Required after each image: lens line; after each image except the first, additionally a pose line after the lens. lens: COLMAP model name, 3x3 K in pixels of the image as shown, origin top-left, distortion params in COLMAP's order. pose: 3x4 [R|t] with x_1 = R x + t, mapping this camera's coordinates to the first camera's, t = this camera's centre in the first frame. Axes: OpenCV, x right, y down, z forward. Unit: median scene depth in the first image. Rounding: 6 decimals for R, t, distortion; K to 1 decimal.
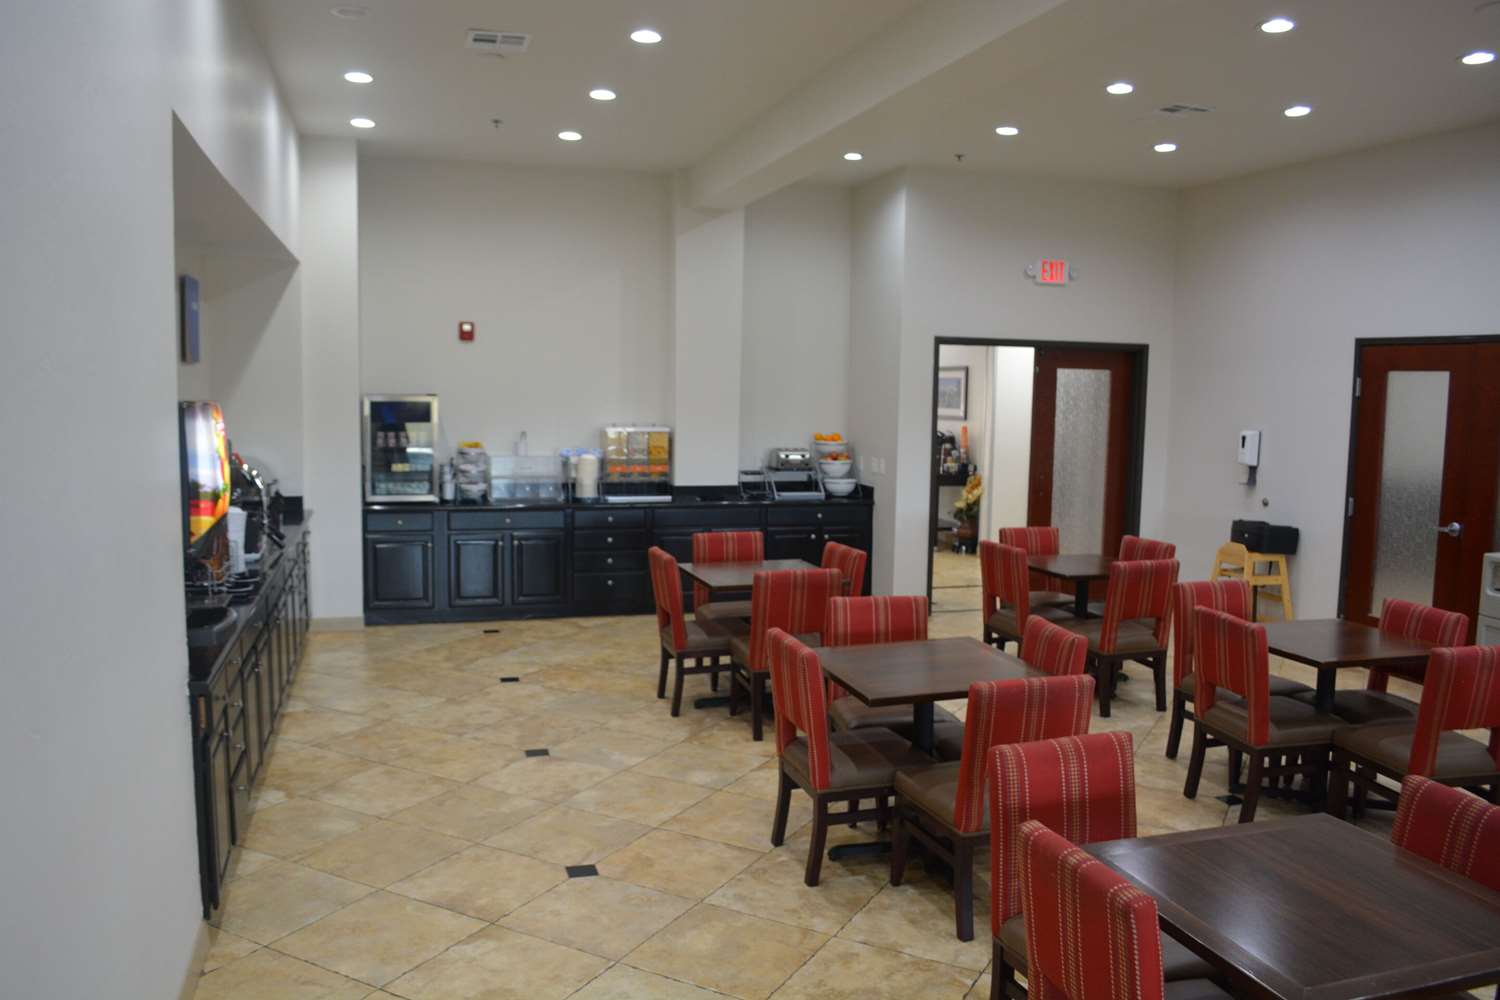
lens RADIAL K [[1243.7, 0, 750.0], [0, 1243.7, 500.0], [0, 0, 1]] dist [-0.067284, 0.002403]
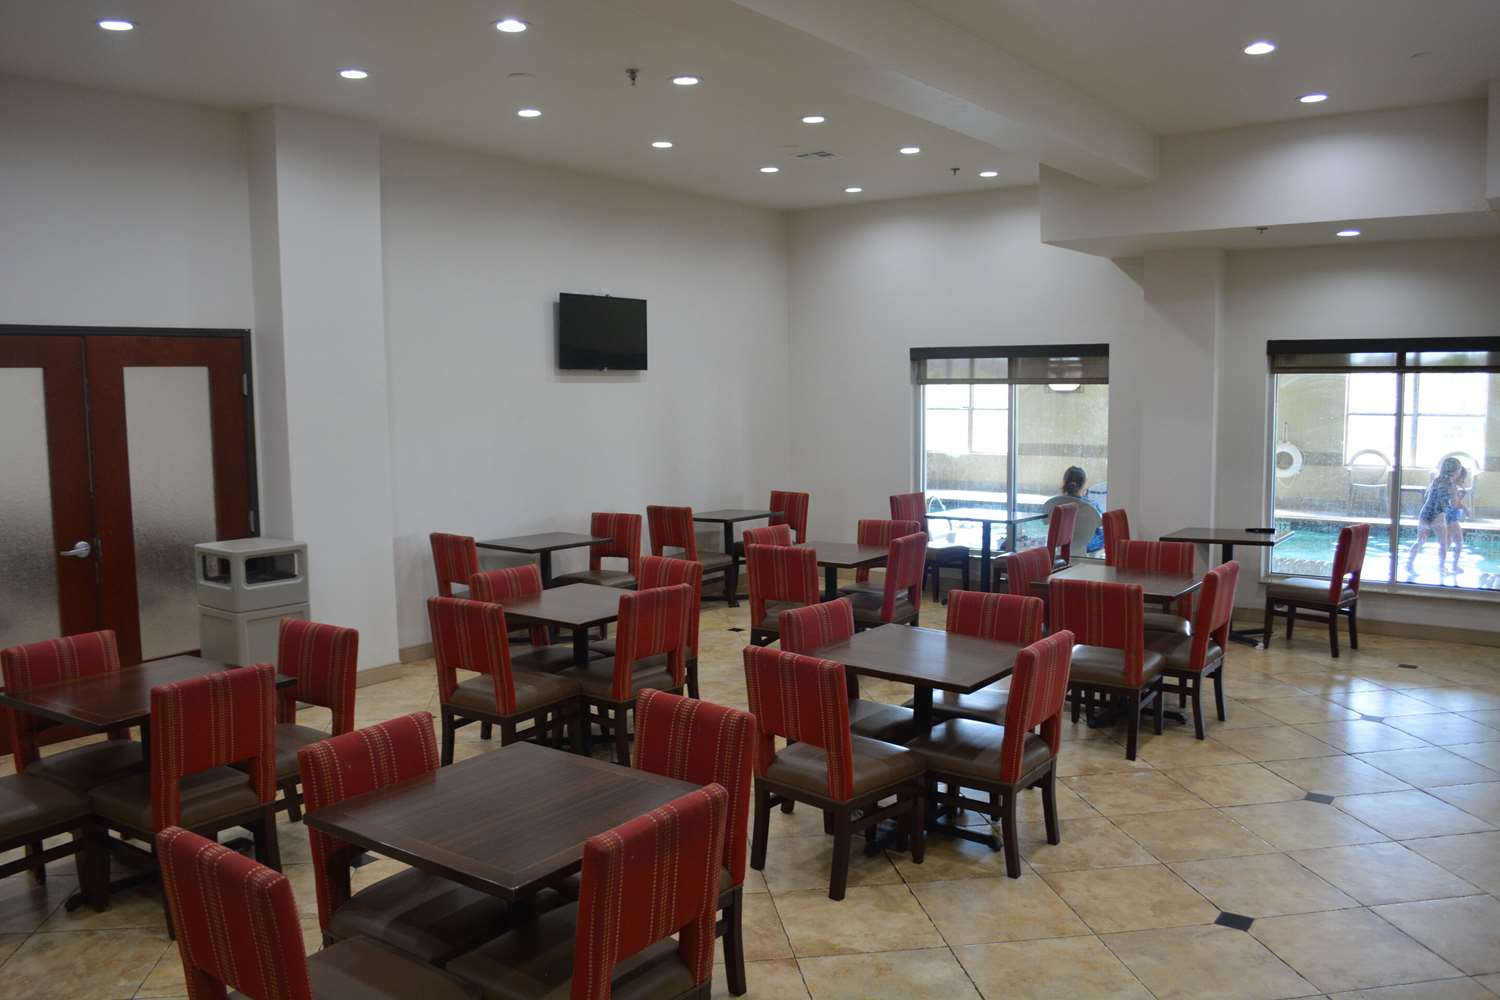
lens RADIAL K [[1243.7, 0, 750.0], [0, 1243.7, 500.0], [0, 0, 1]] dist [-0.067284, 0.002403]
pose [[-0.622433, -0.086423, 0.777887, -0.568643], [0.078566, 0.981966, 0.171962, -0.181826], [-0.778720, 0.168150, -0.604418, 1.714457]]
